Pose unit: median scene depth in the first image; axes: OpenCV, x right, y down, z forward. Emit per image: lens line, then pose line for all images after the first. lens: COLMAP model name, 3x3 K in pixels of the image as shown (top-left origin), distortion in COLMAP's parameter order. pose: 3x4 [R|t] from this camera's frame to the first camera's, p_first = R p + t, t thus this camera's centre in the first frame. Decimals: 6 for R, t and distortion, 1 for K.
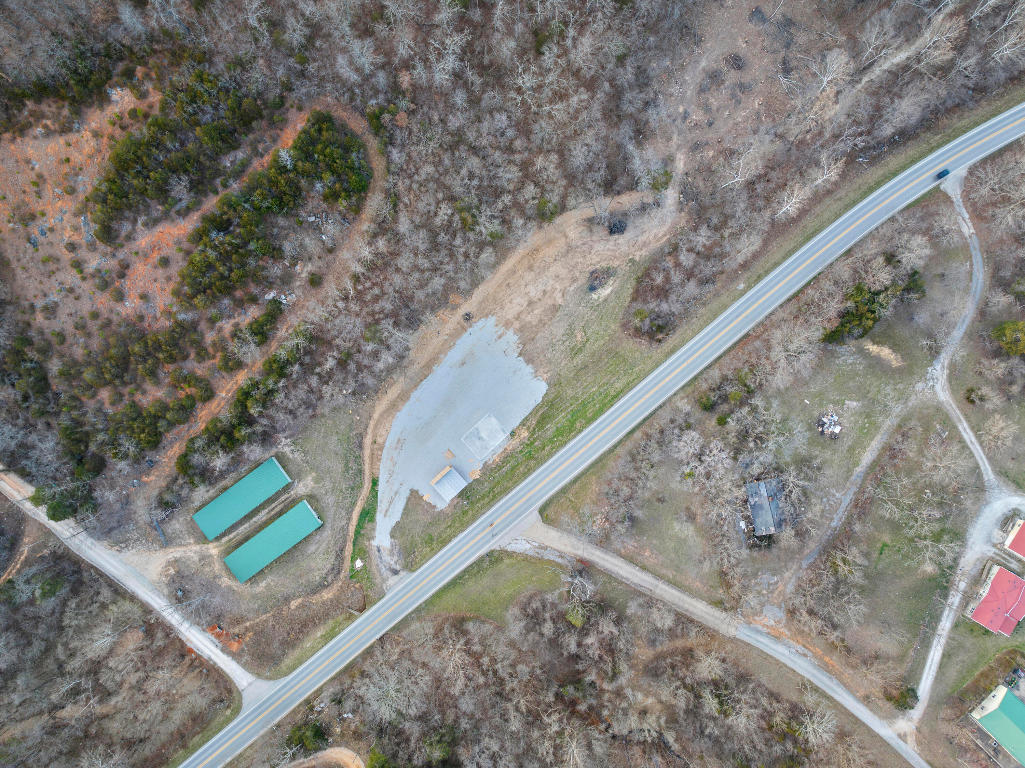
lens RADIAL K [[706.7, 0, 513.2], [0, 706.7, 381.2], [0, 0, 1]] dist [-0.053192, 0.021711]
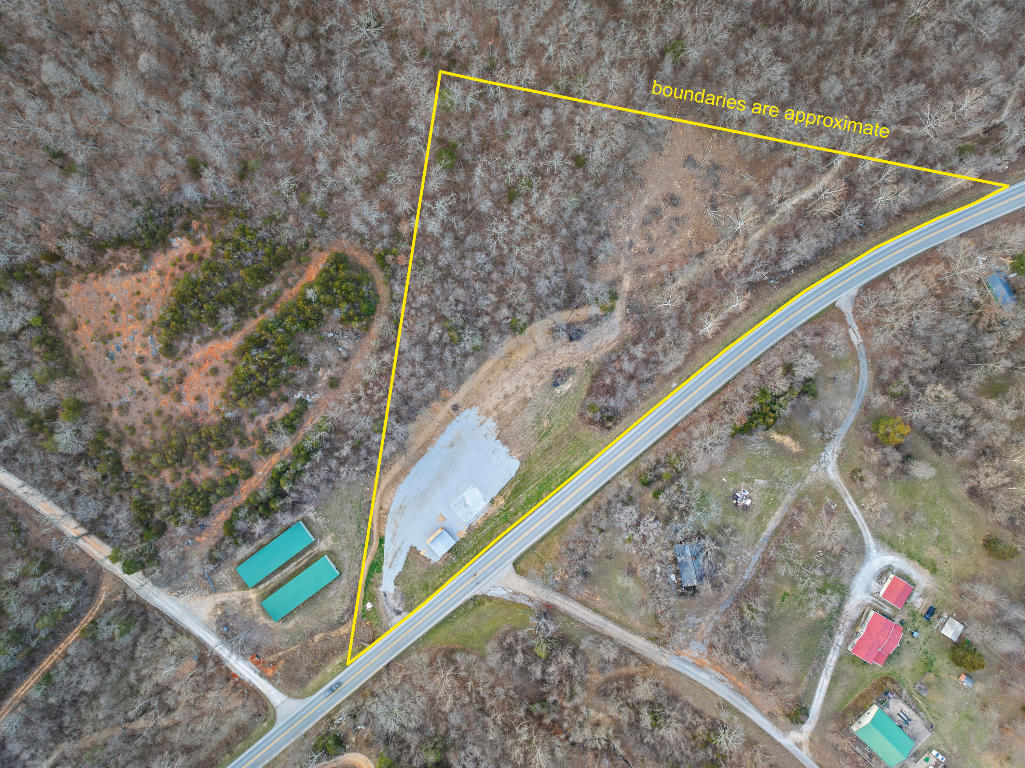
lens RADIAL K [[706.7, 0, 510.8], [0, 706.7, 382.5], [0, 0, 1]] dist [-0.053192, 0.021711]
pose [[0.999990, -0.002705, -0.003696, 0.040651], [0.002721, 0.999987, 0.004355, -0.152377], [0.003684, -0.004365, 0.999984, -0.263110]]
